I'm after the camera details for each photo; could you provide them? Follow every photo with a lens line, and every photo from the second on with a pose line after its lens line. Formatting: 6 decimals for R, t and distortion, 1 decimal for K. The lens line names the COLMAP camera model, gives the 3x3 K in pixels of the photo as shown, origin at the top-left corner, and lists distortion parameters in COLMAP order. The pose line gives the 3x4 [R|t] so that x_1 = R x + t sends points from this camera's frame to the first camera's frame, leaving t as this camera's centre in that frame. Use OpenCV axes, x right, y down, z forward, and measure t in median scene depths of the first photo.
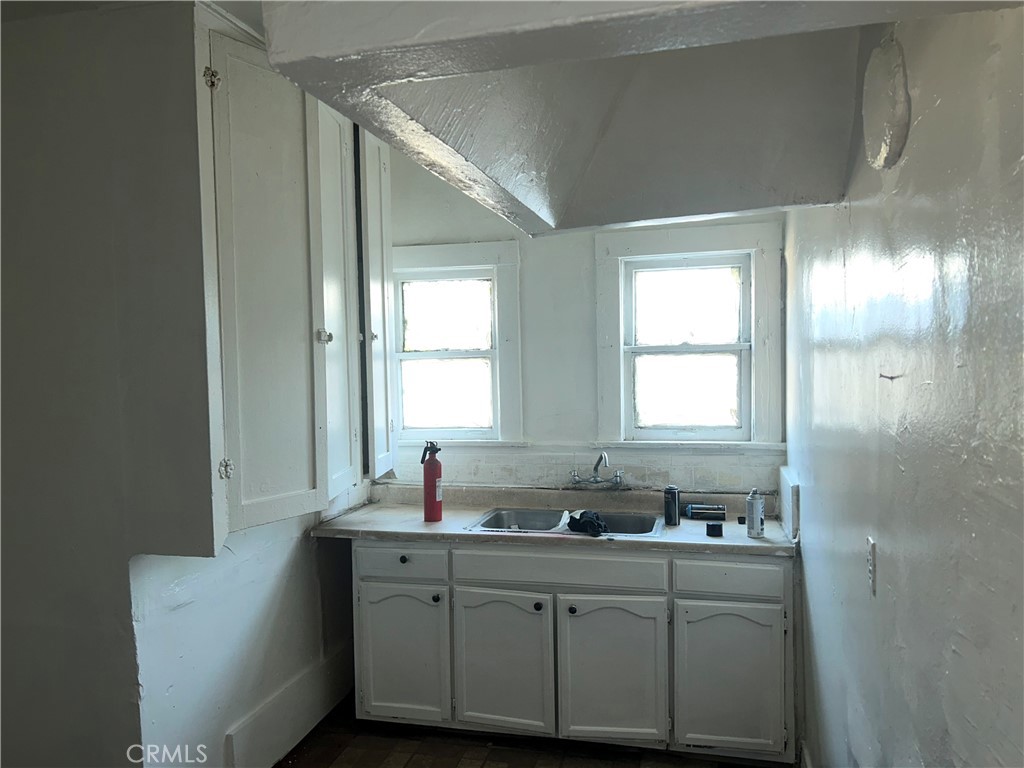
lens RADIAL K [[766.4, 0, 520.9], [0, 766.4, 388.4], [0, 0, 1]] dist [0.053213, -0.062632]
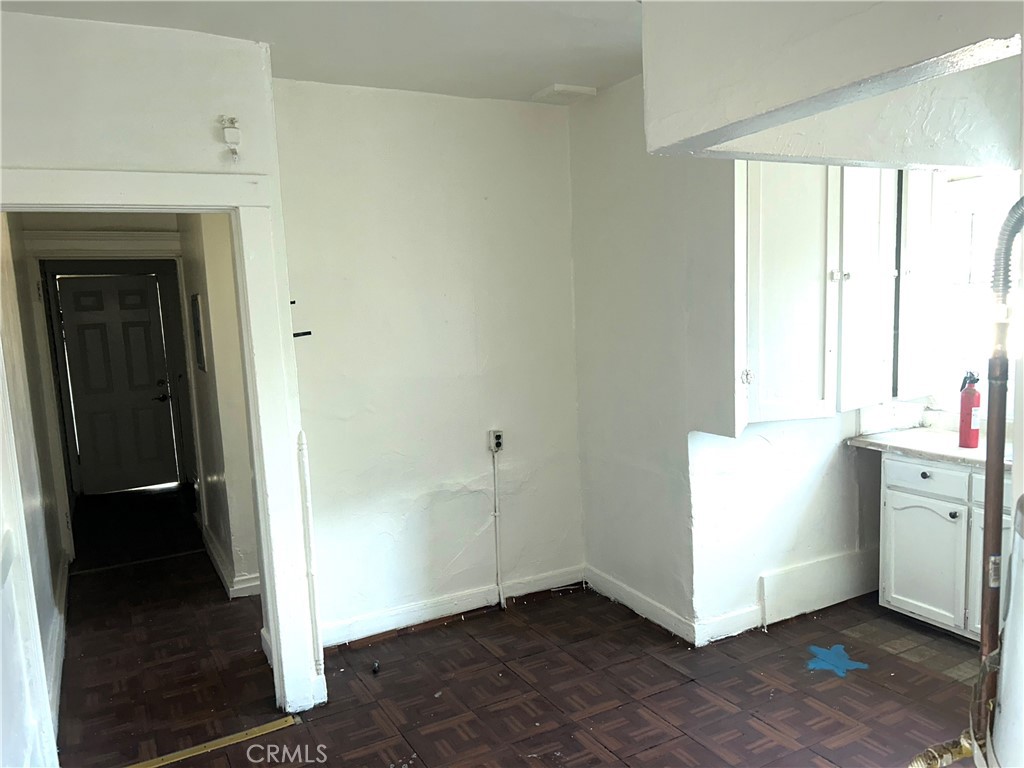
lens RADIAL K [[766.4, 0, 514.0], [0, 766.4, 387.8], [0, 0, 1]] dist [0.053213, -0.062632]
pose [[0.666733, 0.076463, -0.741364, 0.263253], [-0.010440, 0.995584, 0.093293, -0.000340], [0.745224, -0.054461, 0.664587, -0.167324]]
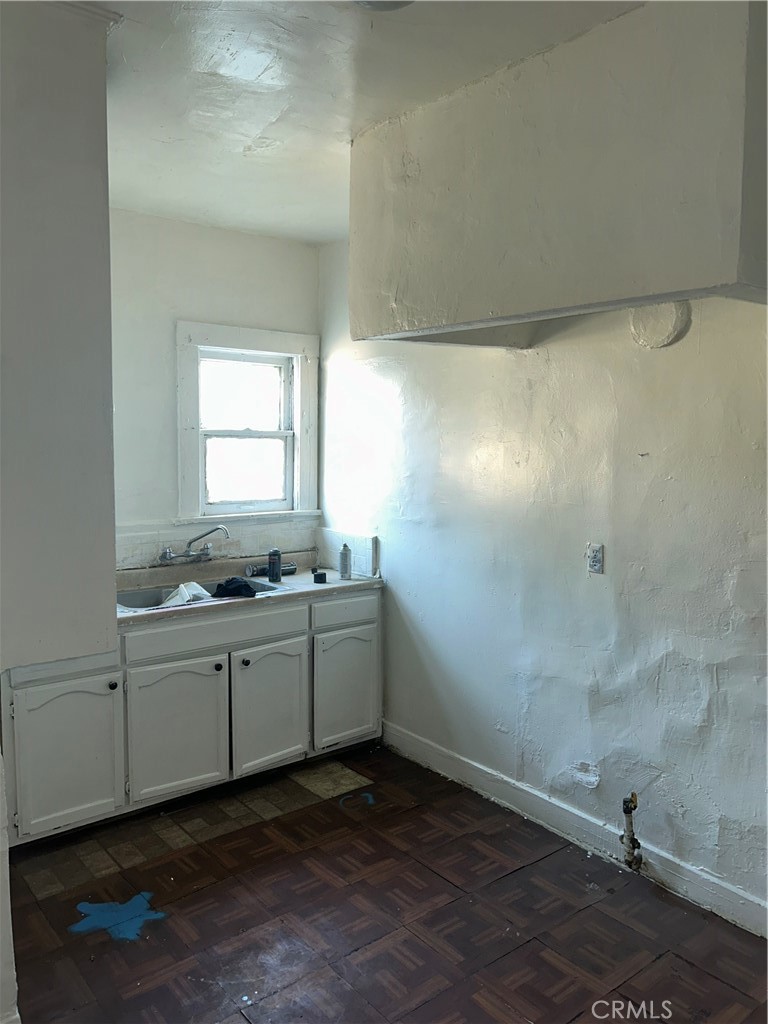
lens RADIAL K [[766.4, 0, 387.8], [0, 766.4, 505.2], [0, 0, 1]] dist [0.053213, -0.062632]
pose [[0.616695, -0.045575, 0.785882, -0.628571], [0.016997, 0.998861, 0.044588, 0.008862], [-0.787019, -0.014140, 0.616767, 0.130036]]
